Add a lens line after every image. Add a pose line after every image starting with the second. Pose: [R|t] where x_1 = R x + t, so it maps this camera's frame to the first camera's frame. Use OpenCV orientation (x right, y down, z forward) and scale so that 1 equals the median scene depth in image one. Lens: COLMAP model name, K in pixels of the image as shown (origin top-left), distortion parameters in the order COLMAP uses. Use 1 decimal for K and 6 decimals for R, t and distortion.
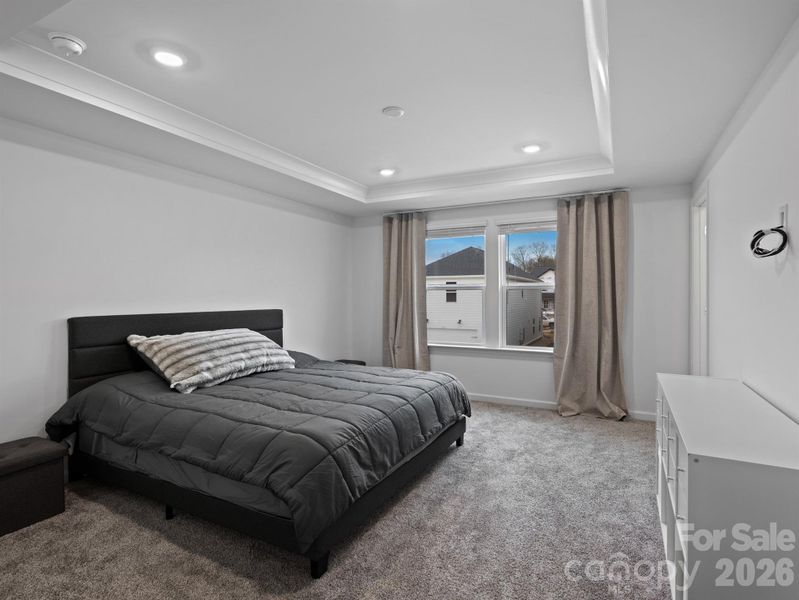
lens RADIAL K [[417.0, 0, 399.5], [0, 417.0, 300.0], [0, 0, 1]] dist [-0.012853, 0.009955]
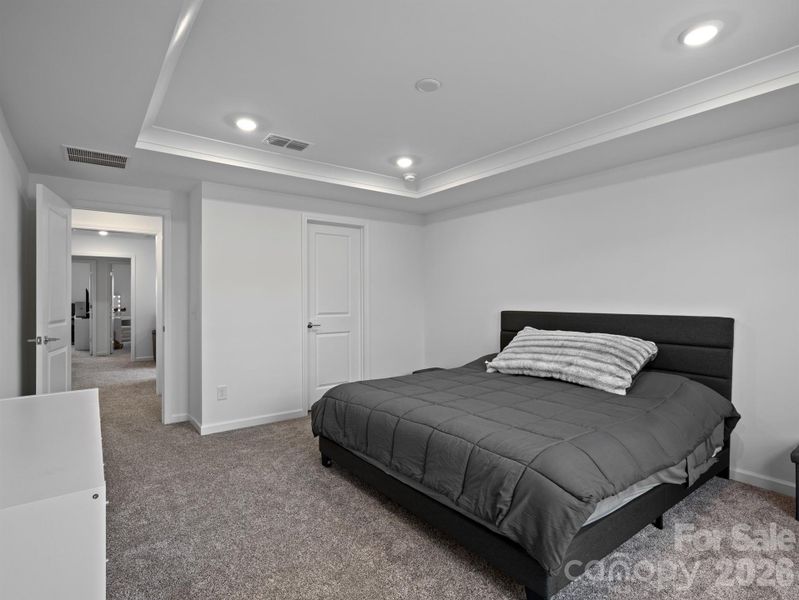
lens RADIAL K [[417.0, 0, 399.5], [0, 417.0, 300.0], [0, 0, 1]] dist [-0.012853, 0.009955]
pose [[-0.439026, 0.010129, -0.898417, 0.697813], [-0.002669, 0.999917, 0.012578, -0.013525], [0.898470, 0.007920, -0.438963, 1.190808]]
